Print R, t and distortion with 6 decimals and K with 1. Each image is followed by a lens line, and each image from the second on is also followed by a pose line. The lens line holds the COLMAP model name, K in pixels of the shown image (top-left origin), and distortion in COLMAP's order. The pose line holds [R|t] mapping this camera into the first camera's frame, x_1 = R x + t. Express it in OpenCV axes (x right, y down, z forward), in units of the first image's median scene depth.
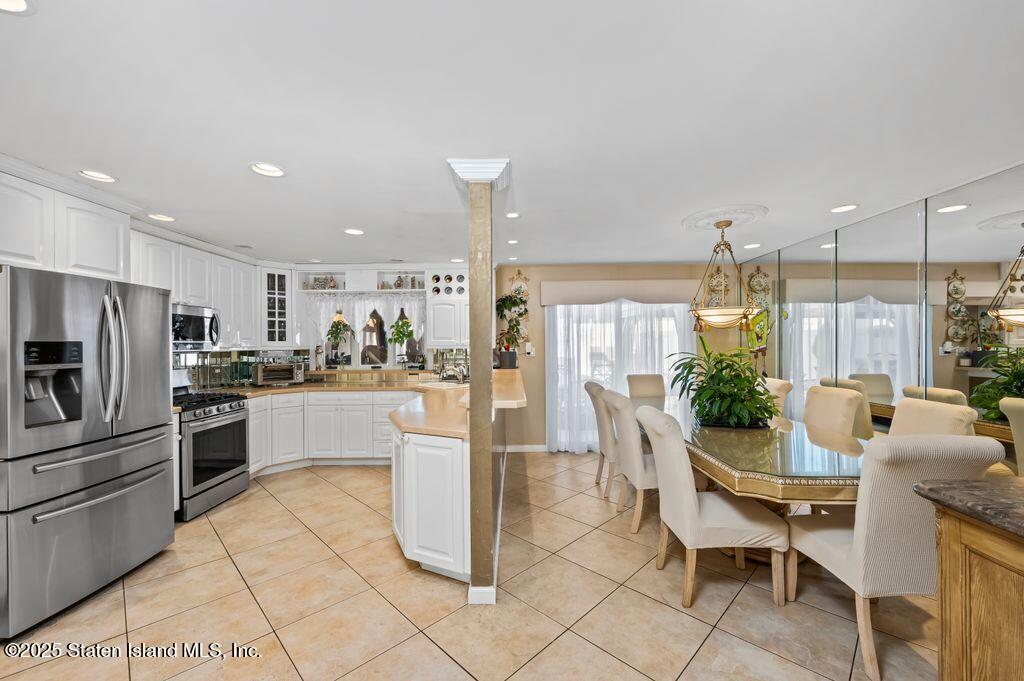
lens RADIAL K [[412.6, 0, 513.8], [0, 412.6, 343.3], [0, 0, 1]] dist [0.002928, -0.000566]
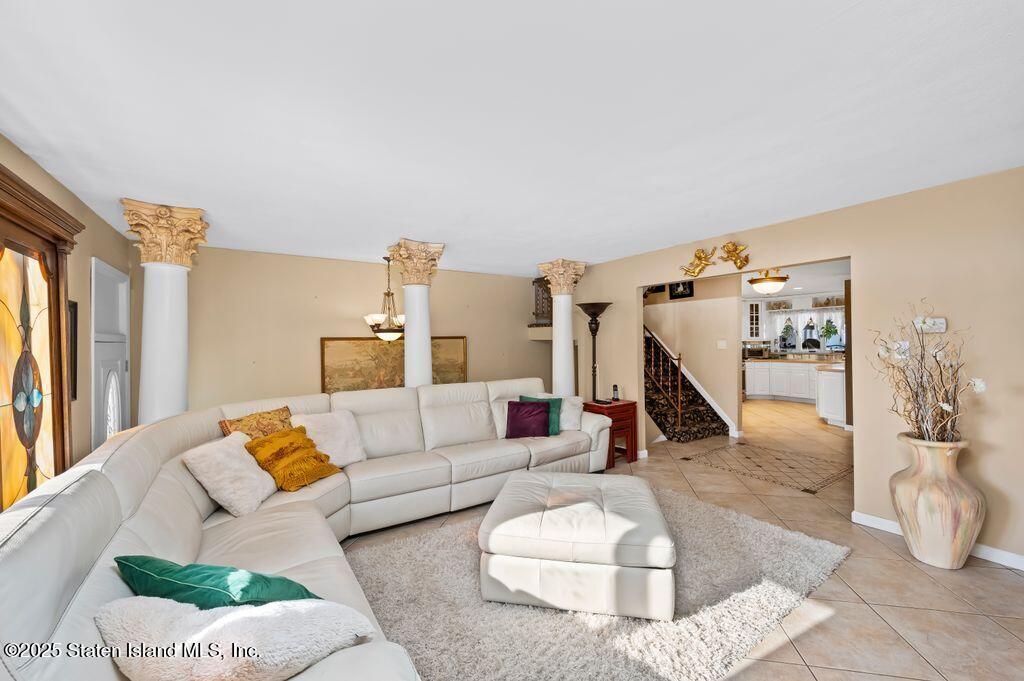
lens RADIAL K [[412.6, 0, 509.4], [0, 412.6, 340.2], [0, 0, 1]] dist [0.002928, -0.000566]
pose [[0.557257, 0.003205, -0.830334, 0.440900], [0.007032, 0.999938, 0.008579, -0.014367], [0.830310, -0.010620, 0.557200, -1.129638]]
